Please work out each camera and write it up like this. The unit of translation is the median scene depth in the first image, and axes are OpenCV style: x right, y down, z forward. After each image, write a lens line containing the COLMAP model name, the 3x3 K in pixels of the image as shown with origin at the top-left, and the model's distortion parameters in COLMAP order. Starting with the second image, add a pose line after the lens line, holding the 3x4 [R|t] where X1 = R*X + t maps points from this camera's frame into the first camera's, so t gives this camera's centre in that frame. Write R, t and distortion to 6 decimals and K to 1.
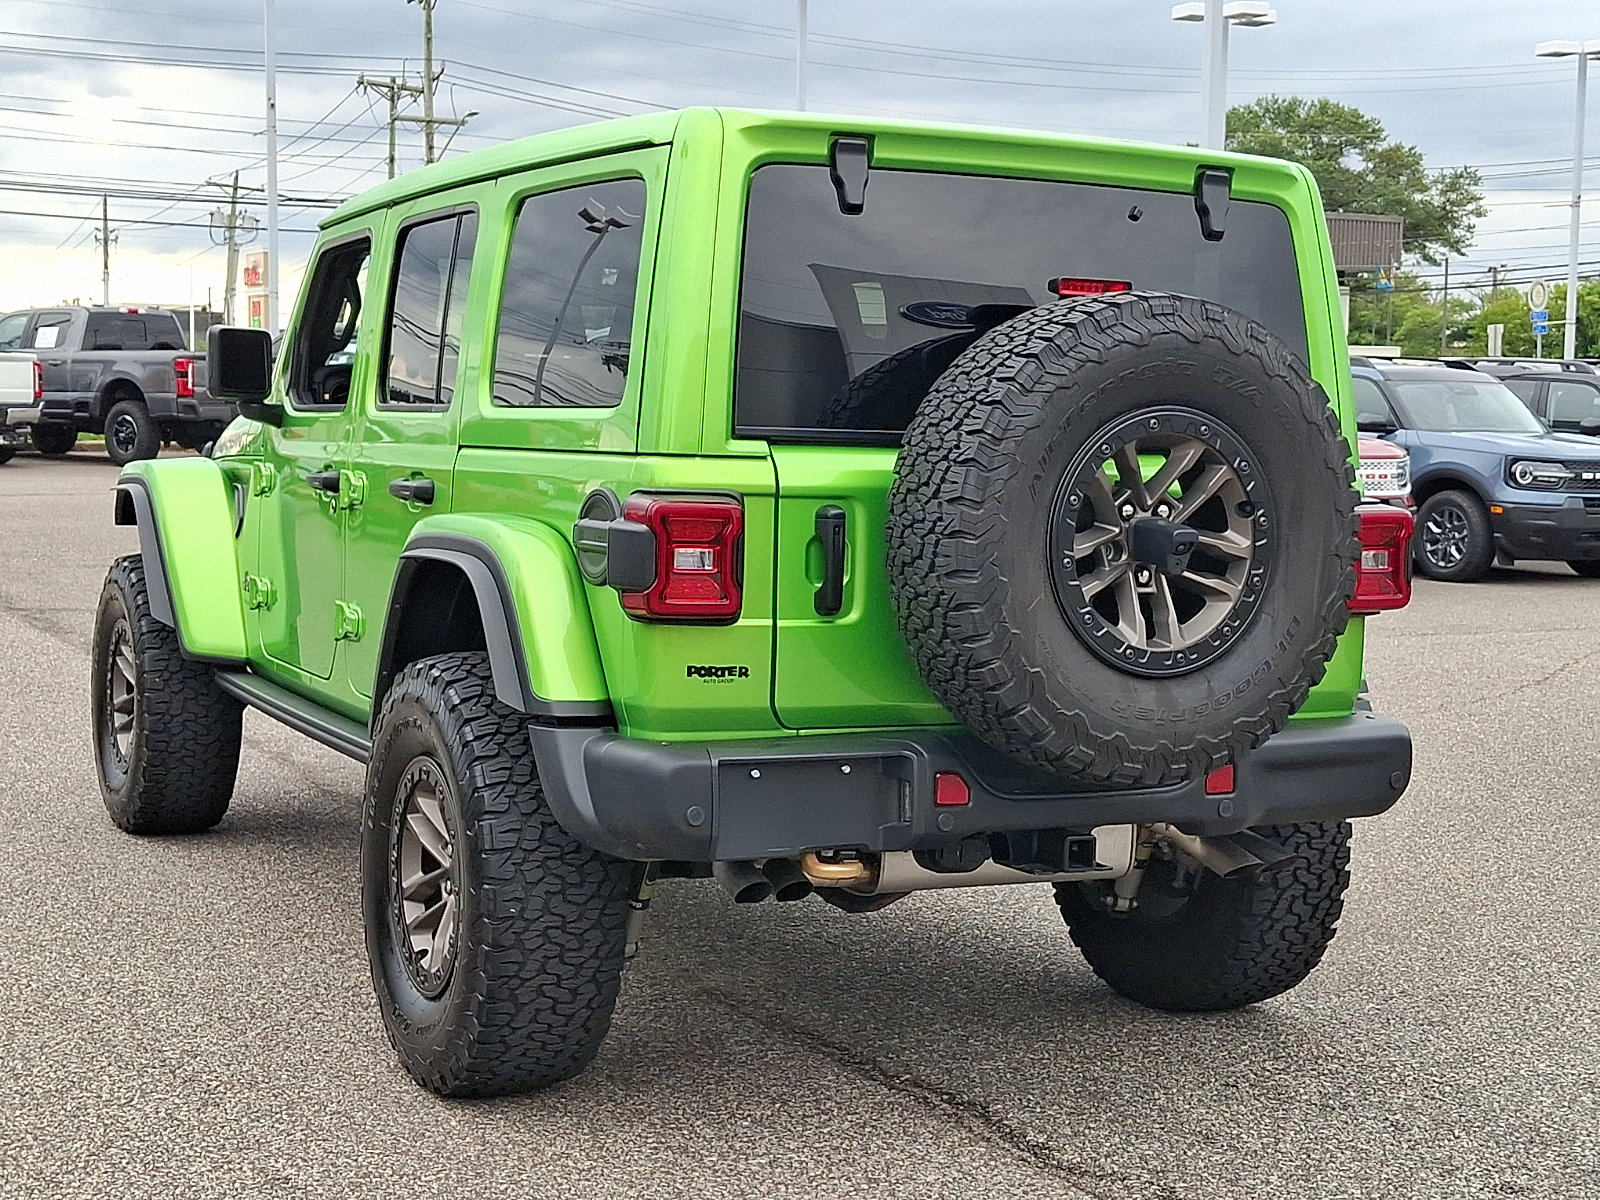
lens RADIAL K [[2411.7, 0, 834.4], [0, 2411.7, 610.8], [0, 0, 1]] dist [0.291746, -0.992200]
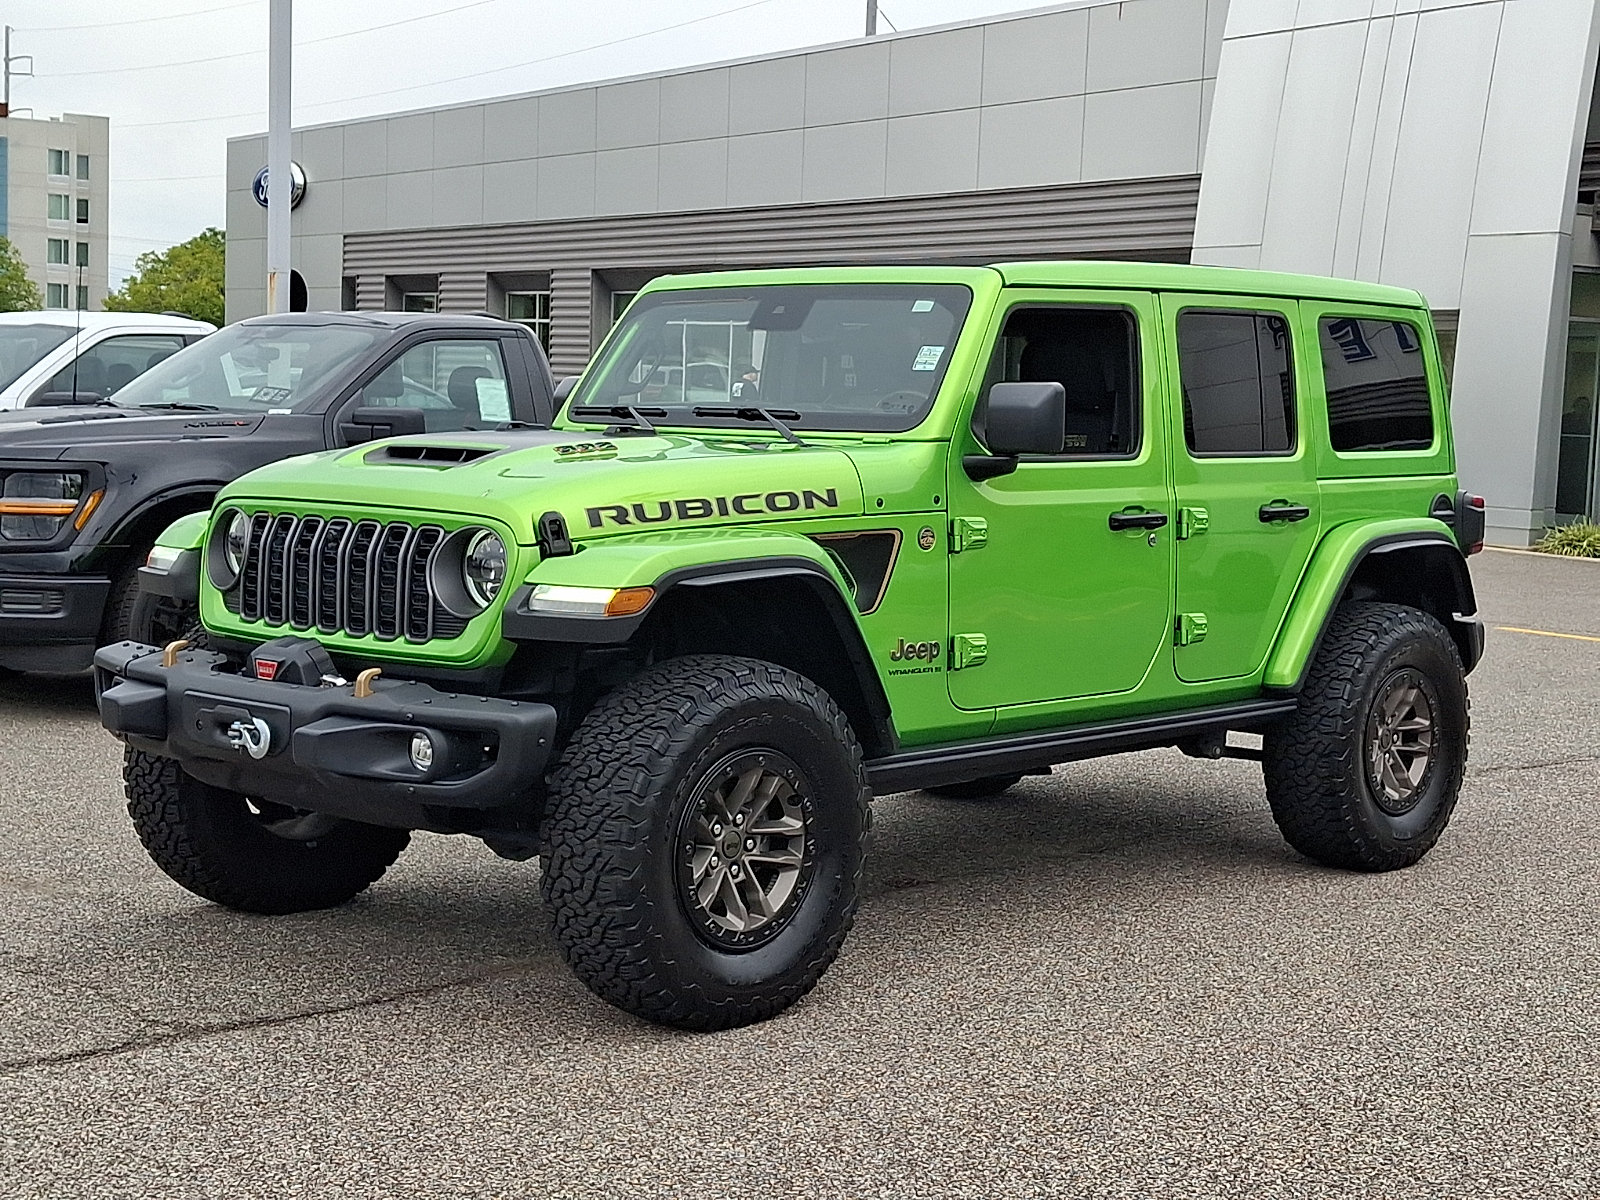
lens RADIAL K [[2414.7, 0, 832.8], [0, 2414.7, 593.3], [0, 0, 1]] dist [0.276295, -0.940889]
pose [[-0.350836, -0.110383, 0.929908, -1.690351], [0.039477, 0.990402, 0.132458, -0.242823], [-0.935604, 0.083181, -0.343111, 2.093097]]
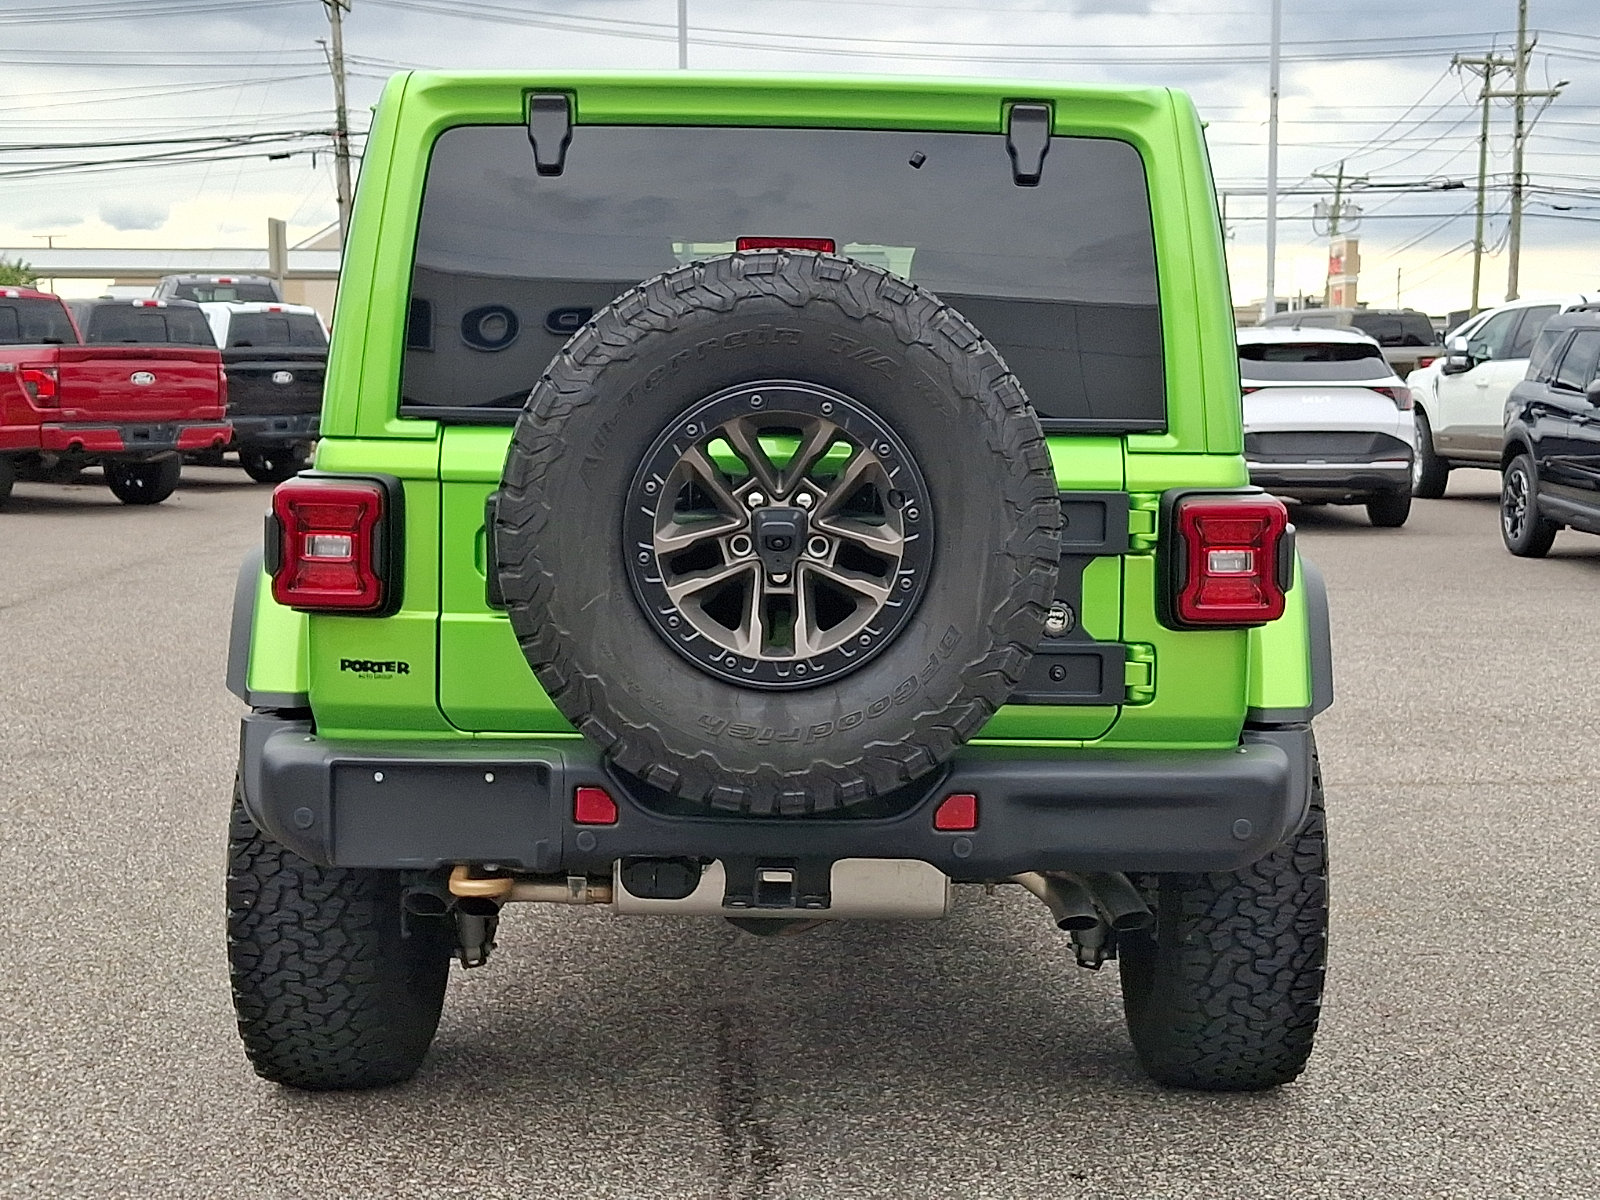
lens RADIAL K [[2414.7, 0, 832.8], [0, 2414.7, 593.3], [0, 0, 1]] dist [0.276295, -0.940889]
pose [[0.891899, 0.023432, -0.451626, 0.529983], [-0.024522, 0.999693, 0.003440, -0.010833], [0.451569, 0.008006, 0.892200, 0.226679]]
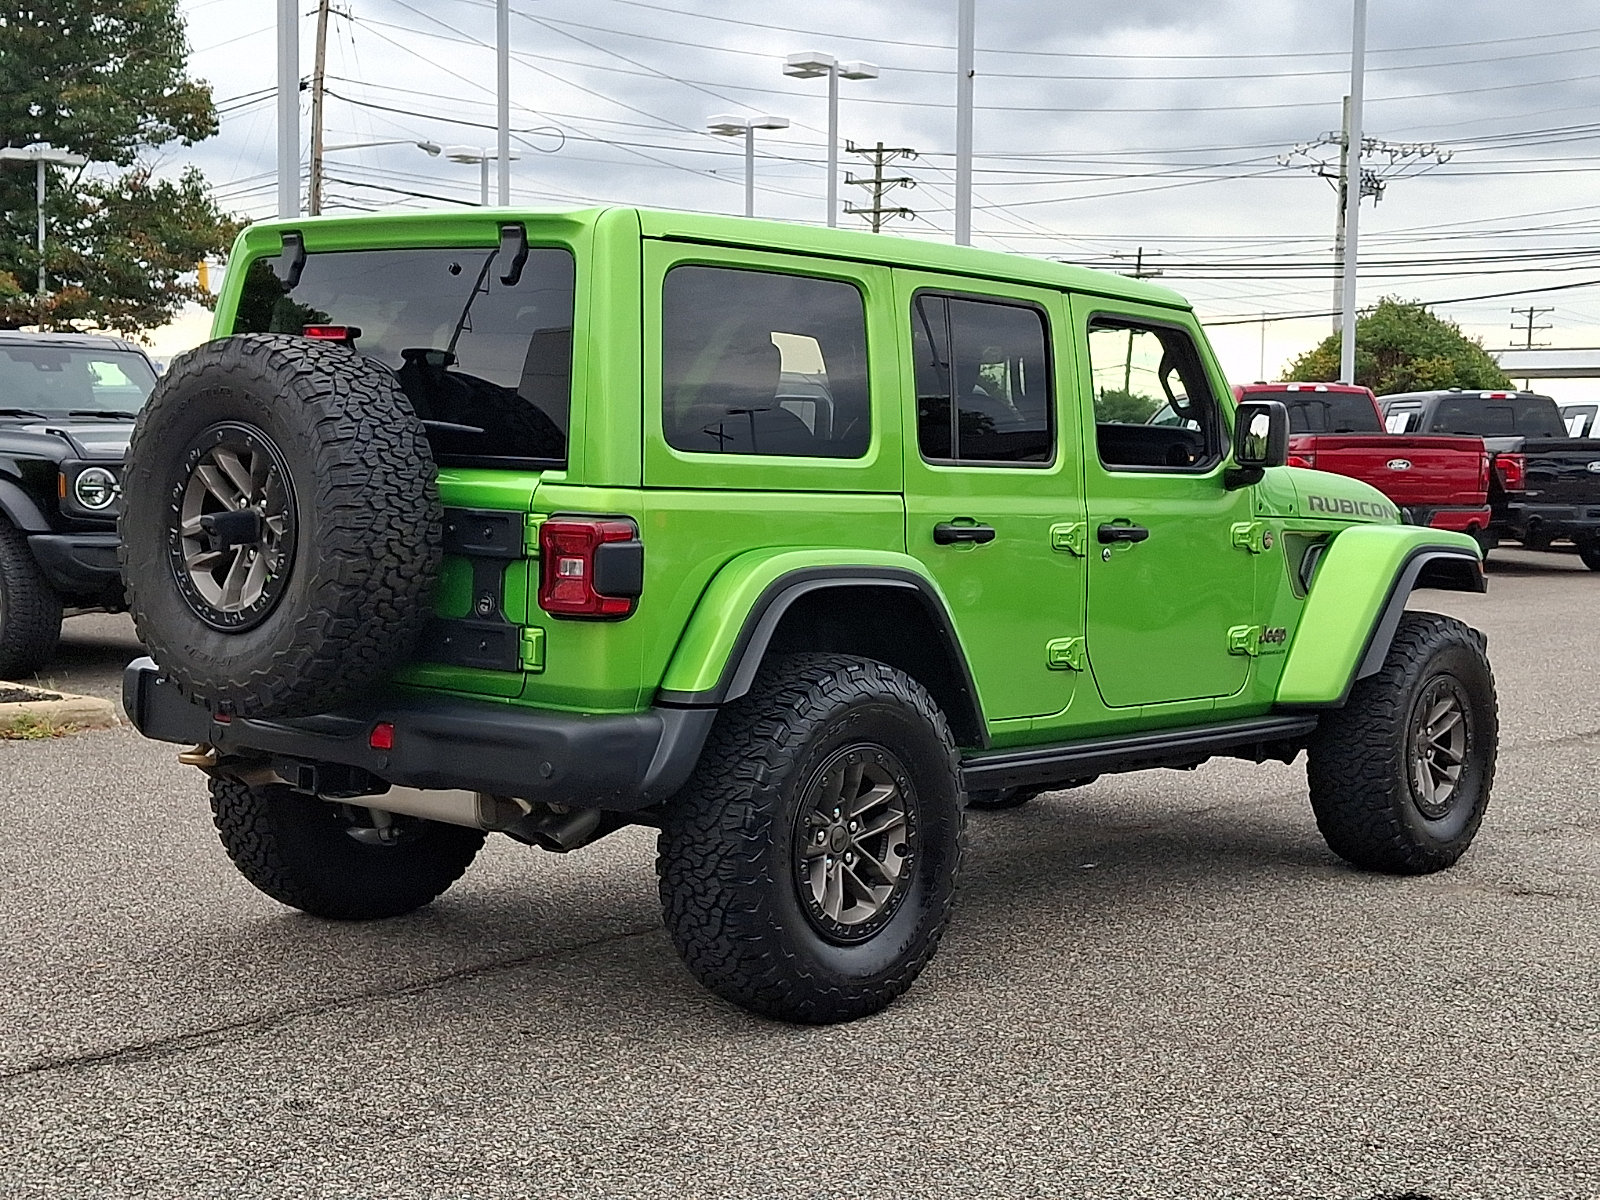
lens RADIAL K [[2421.6, 0, 800.0], [0, 2421.6, 600.0], [0, 0, 1]] dist [0.131434, -0.015422]
pose [[0.371380, 0.044156, -0.927431, 1.405831], [-0.092943, 0.995619, 0.010184, -0.029962], [0.923817, 0.082415, 0.373857, 0.774650]]
